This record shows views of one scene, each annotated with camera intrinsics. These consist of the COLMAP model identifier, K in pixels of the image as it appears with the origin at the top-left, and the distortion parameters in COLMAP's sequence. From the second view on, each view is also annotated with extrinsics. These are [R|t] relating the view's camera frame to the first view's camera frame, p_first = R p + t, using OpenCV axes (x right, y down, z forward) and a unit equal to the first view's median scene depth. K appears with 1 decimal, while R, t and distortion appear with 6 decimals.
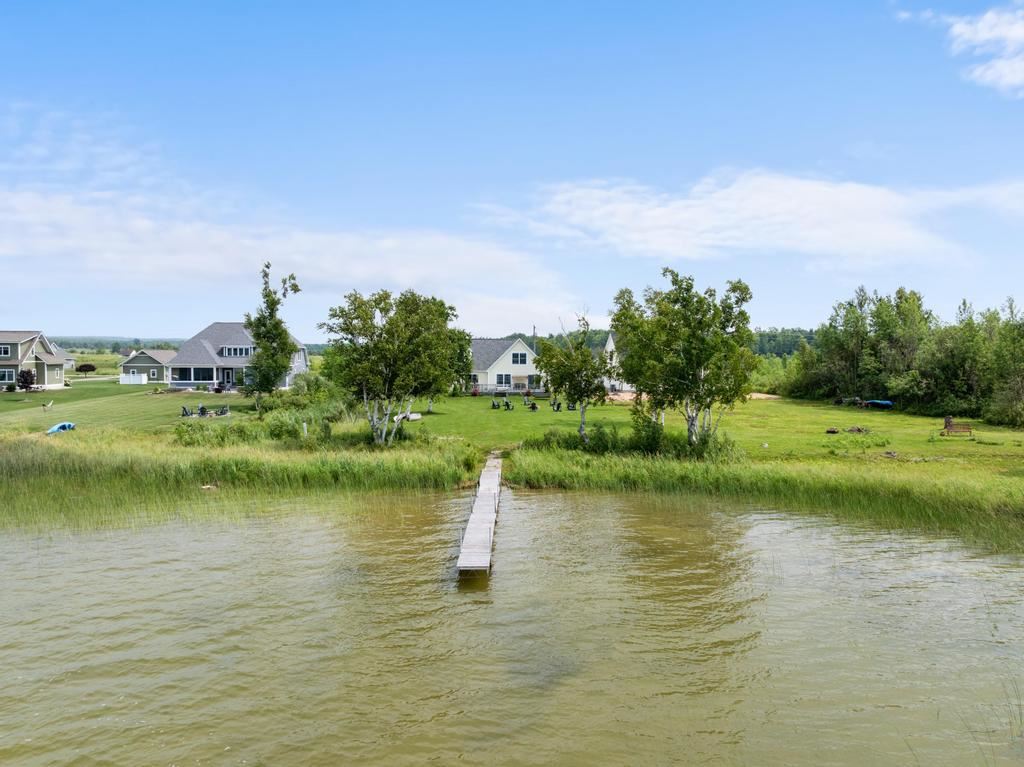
lens RADIAL K [[722.8, 0, 512.0], [0, 722.8, 383.5], [0, 0, 1]] dist [-0.045978, 0.020542]
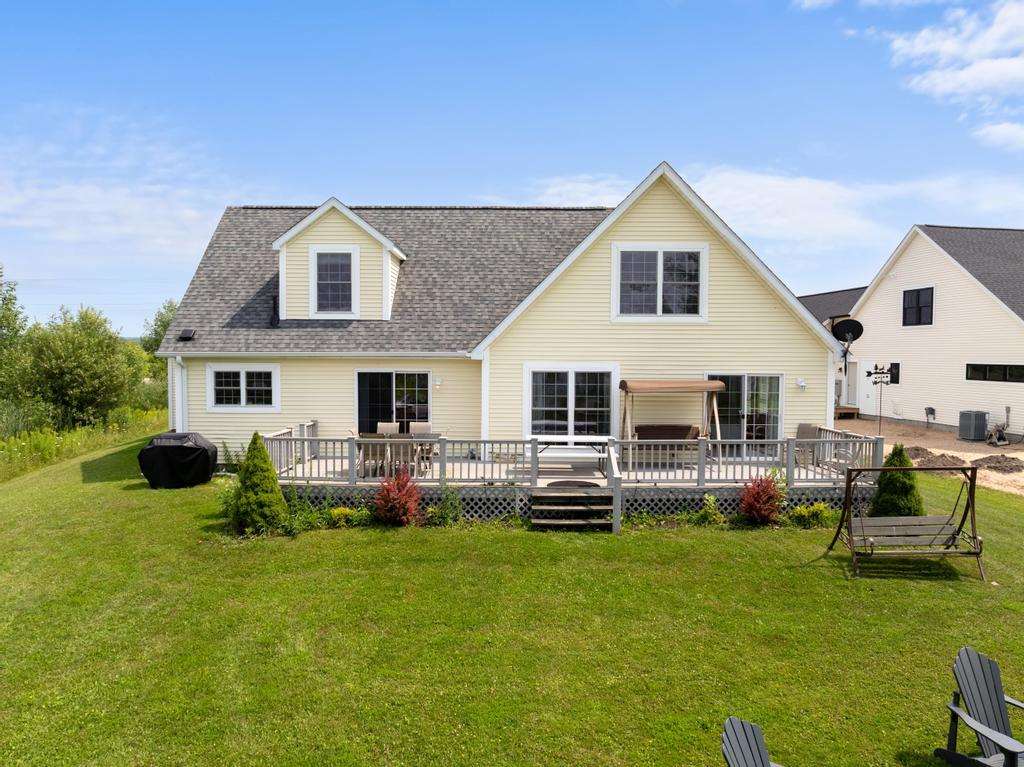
lens RADIAL K [[722.8, 0, 512.0], [0, 722.8, 383.5], [0, 0, 1]] dist [-0.045978, 0.020542]
pose [[0.999969, -0.001889, 0.007580, -0.027397], [0.001815, 0.999950, 0.009822, -0.011863], [-0.007598, -0.009808, 0.999923, 0.824622]]
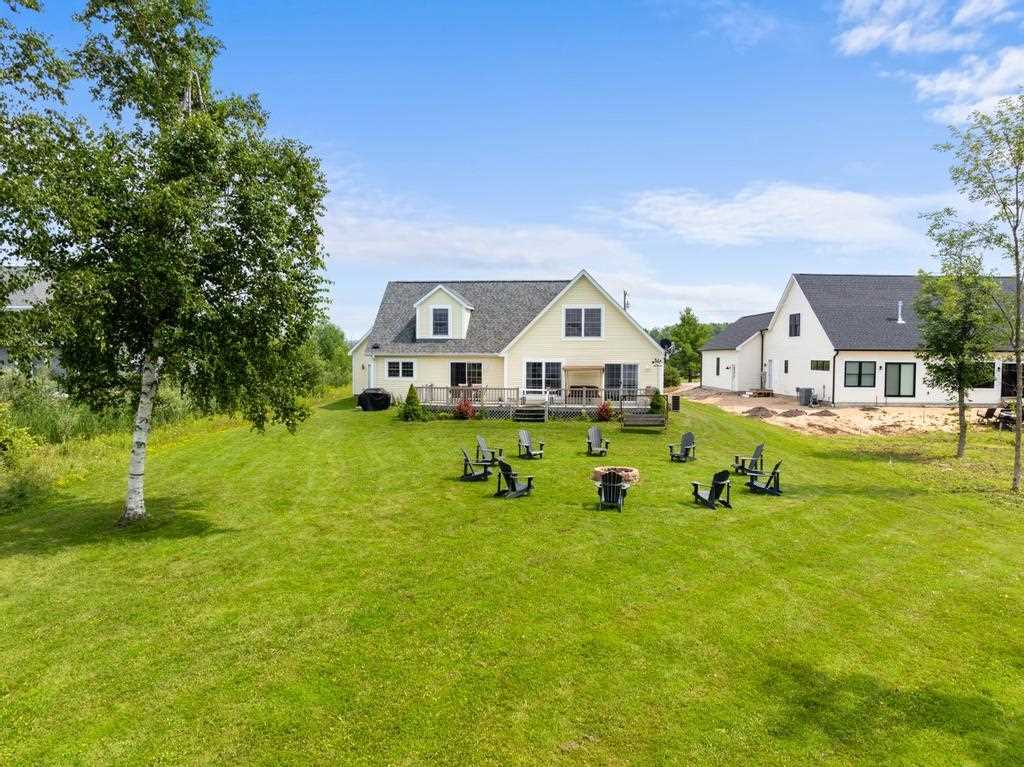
lens RADIAL K [[722.8, 0, 512.0], [0, 722.8, 383.5], [0, 0, 1]] dist [-0.045978, 0.020542]
pose [[0.991599, 0.004155, -0.129281, 0.022724], [-0.003236, 0.999968, 0.007317, -0.004101], [0.129308, -0.006838, 0.991581, 0.604127]]
